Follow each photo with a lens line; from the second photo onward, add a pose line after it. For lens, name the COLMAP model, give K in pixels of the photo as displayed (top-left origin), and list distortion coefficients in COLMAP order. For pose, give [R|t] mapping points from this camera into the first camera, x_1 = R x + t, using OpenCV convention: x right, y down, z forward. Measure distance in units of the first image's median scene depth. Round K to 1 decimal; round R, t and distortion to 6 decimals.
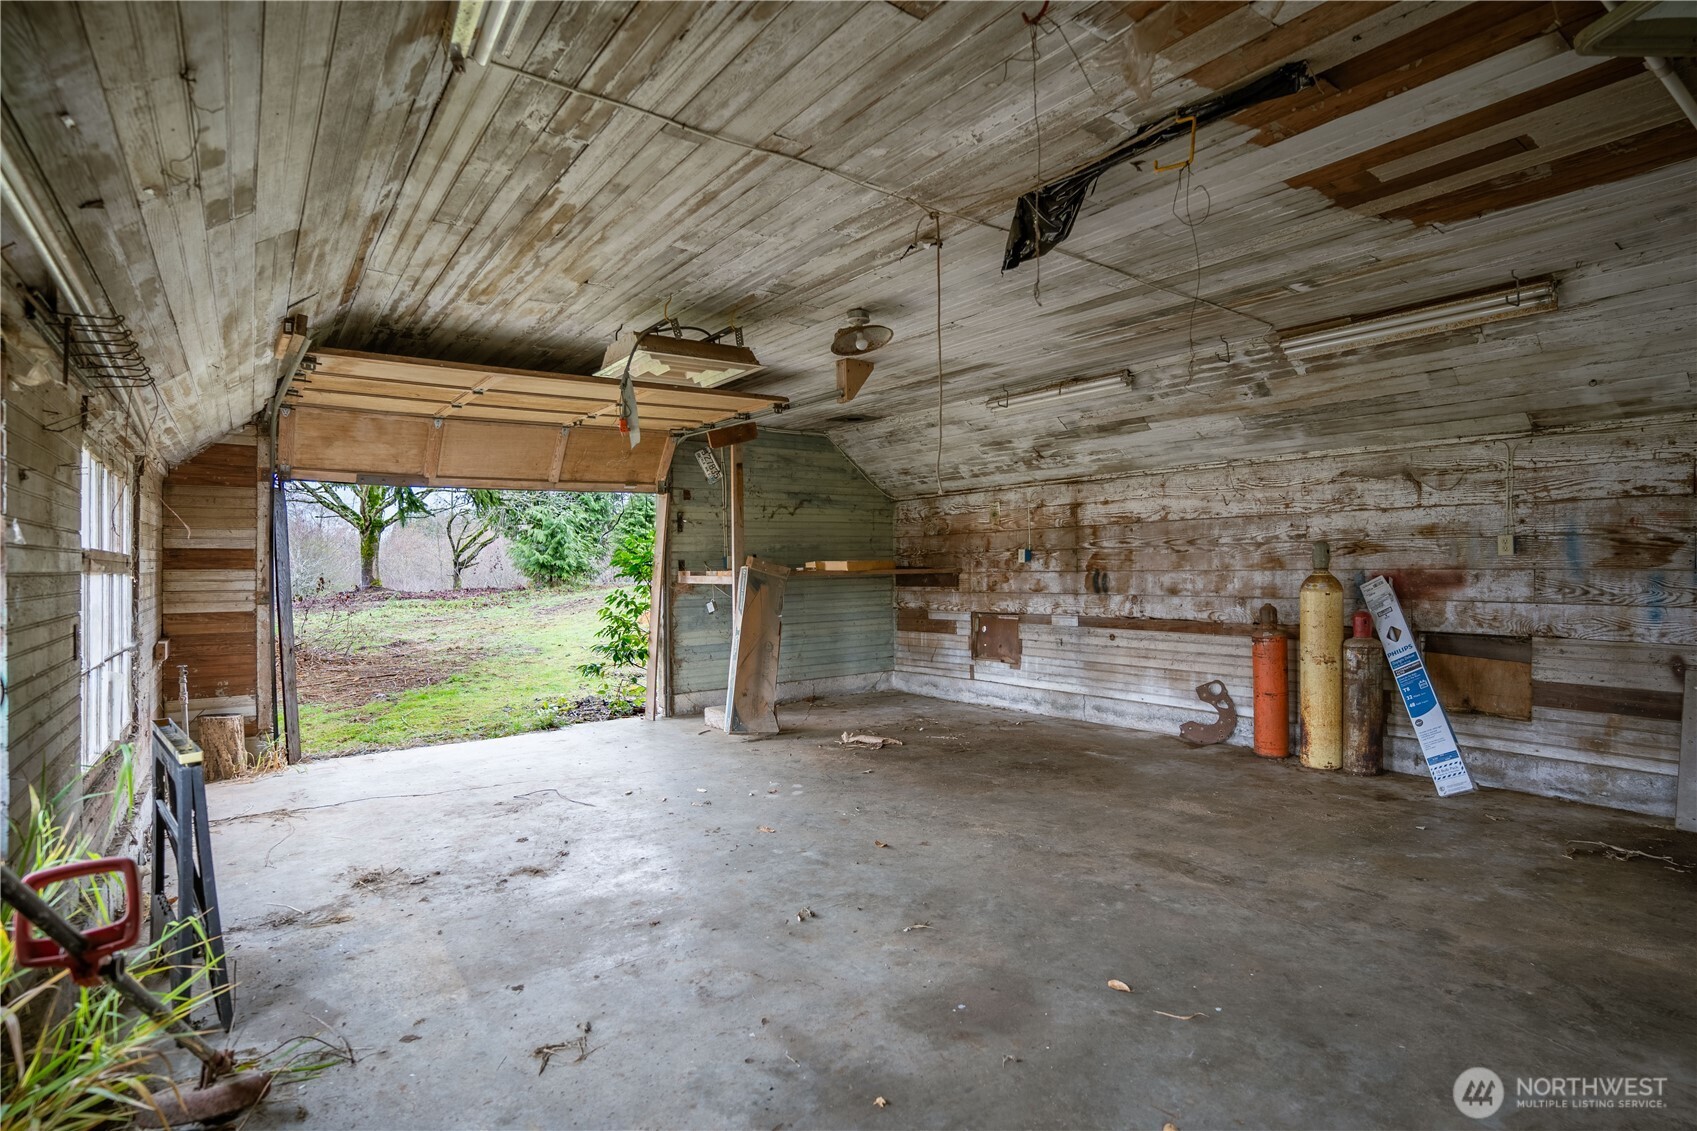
lens RADIAL K [[868.2, 0, 848.7], [0, 868.2, 566.0], [0, 0, 1]] dist [-0.067558, 0.000527]
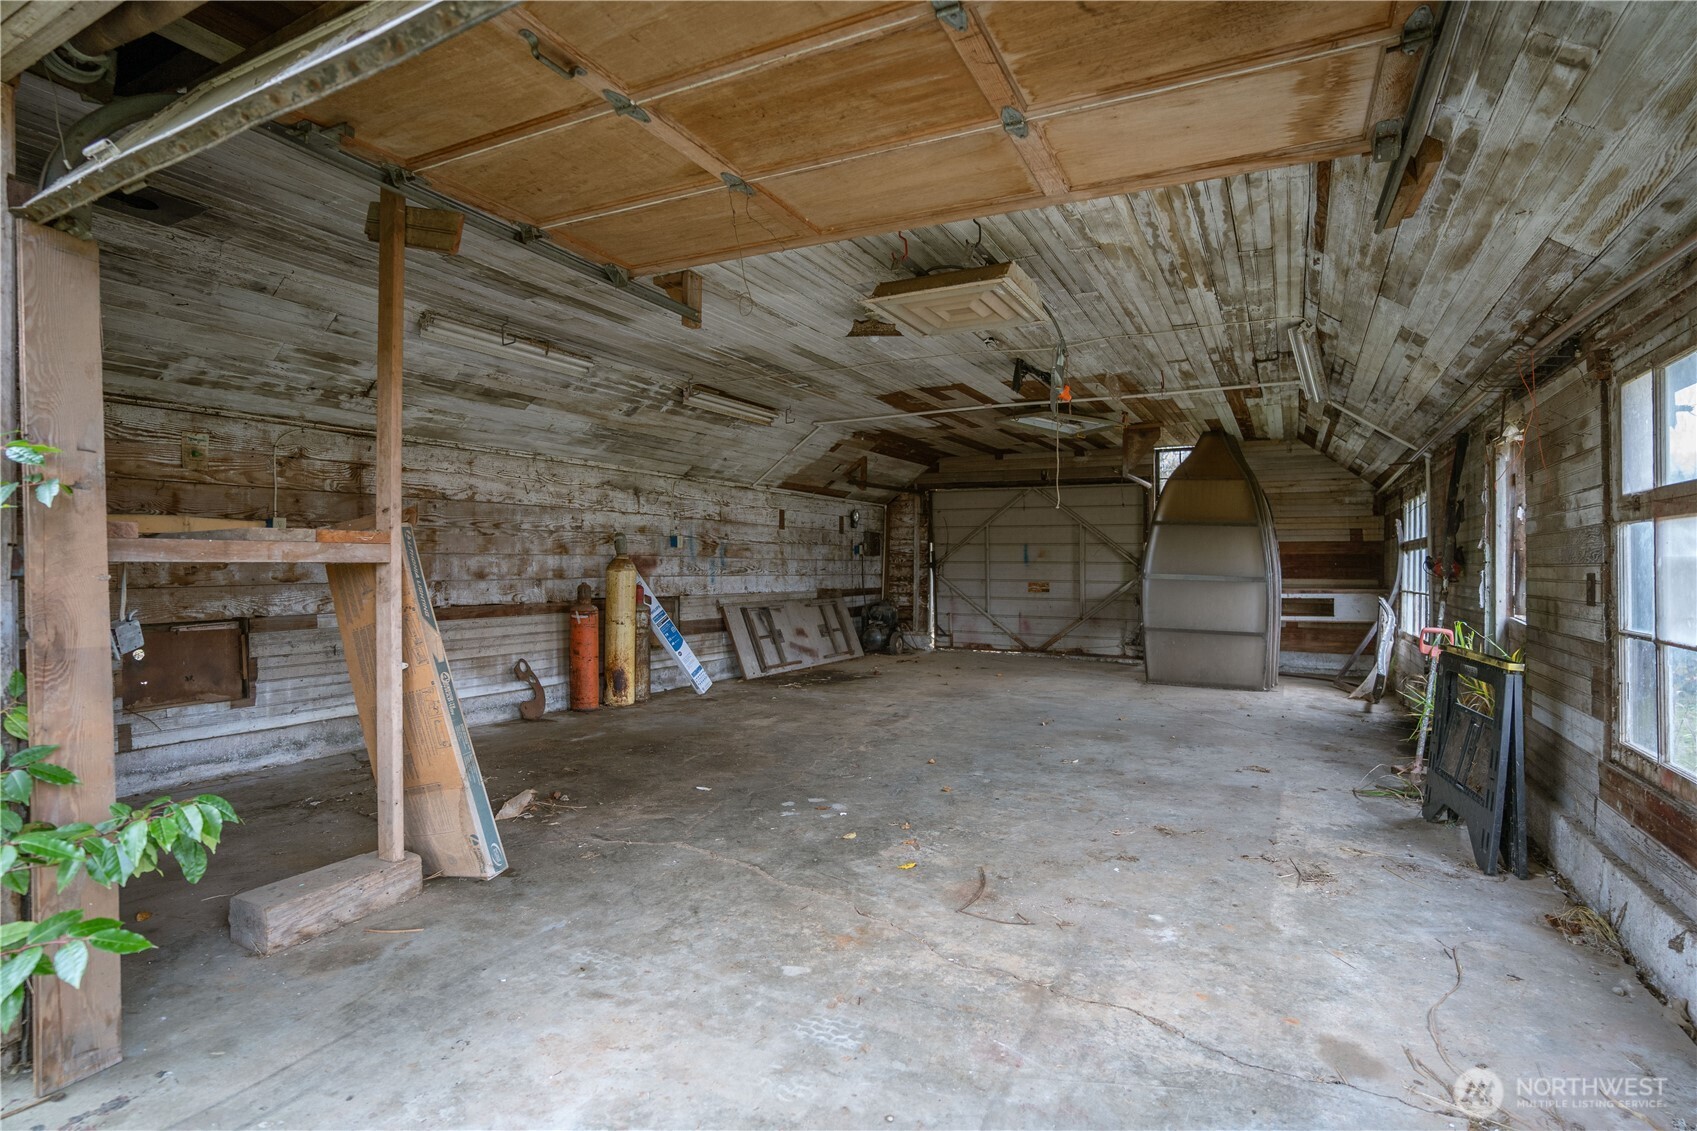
lens RADIAL K [[868.2, 0, 850.0], [0, 868.2, 571.1], [0, 0, 1]] dist [-0.067558, 0.000527]
pose [[-0.451996, 0.003982, 0.892011, -0.691938], [0.003478, 0.999990, -0.002701, 0.029808], [-0.892013, 0.001881, -0.452006, 1.113341]]
